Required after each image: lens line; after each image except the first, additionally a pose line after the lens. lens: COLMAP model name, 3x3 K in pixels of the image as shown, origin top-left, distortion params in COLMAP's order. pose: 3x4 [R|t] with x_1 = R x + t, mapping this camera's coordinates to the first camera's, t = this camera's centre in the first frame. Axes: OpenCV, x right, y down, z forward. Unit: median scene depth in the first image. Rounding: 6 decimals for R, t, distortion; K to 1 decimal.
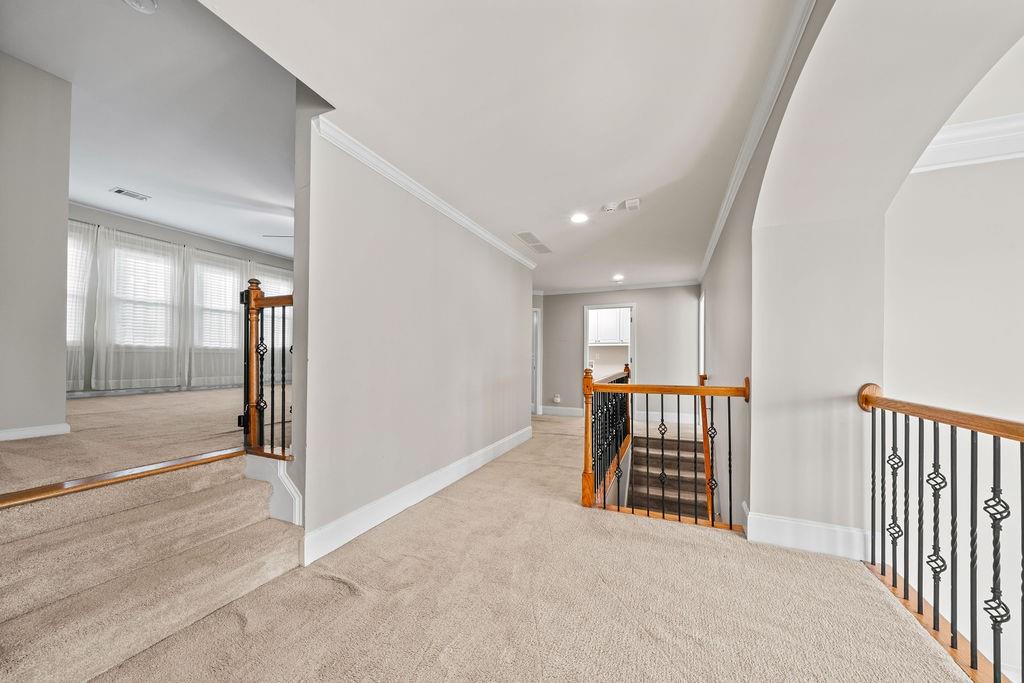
lens RADIAL K [[347.1, 0, 502.0], [0, 347.1, 348.5], [0, 0, 1]] dist [-0.005300, 0.000014]
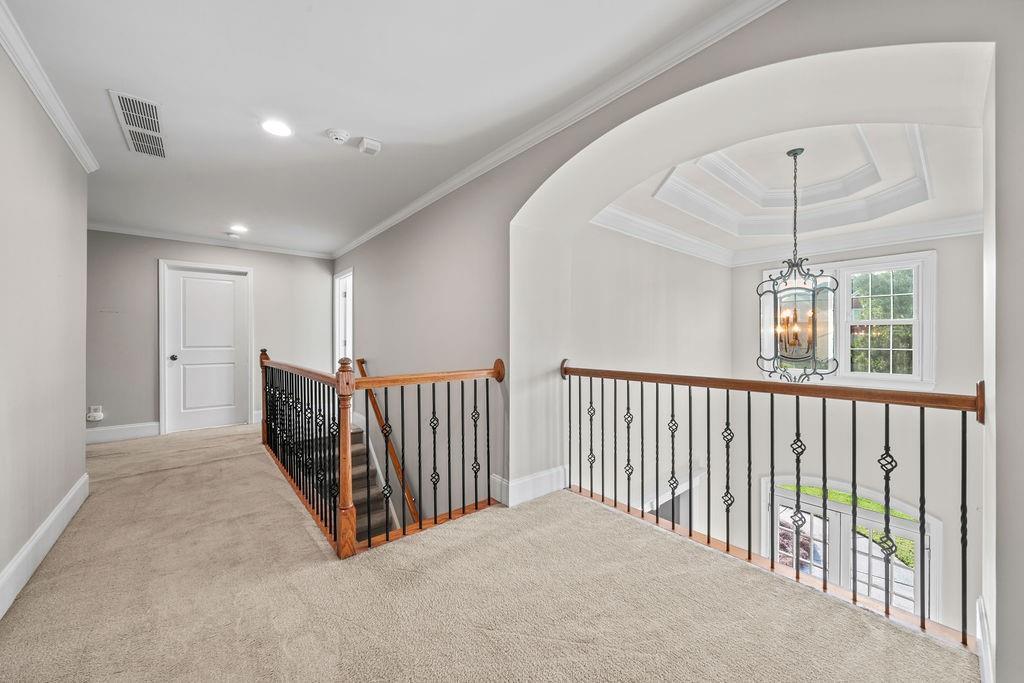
lens RADIAL K [[378.4, 0, 512.4], [0, 378.4, 336.8], [0, 0, 1]] dist [-0.002596, 0.000094]
pose [[0.447661, 0.001427, 0.894202, -0.309312], [-0.018883, 0.999791, 0.007858, 0.003104], [-0.894004, -0.020403, 0.447595, 0.405427]]
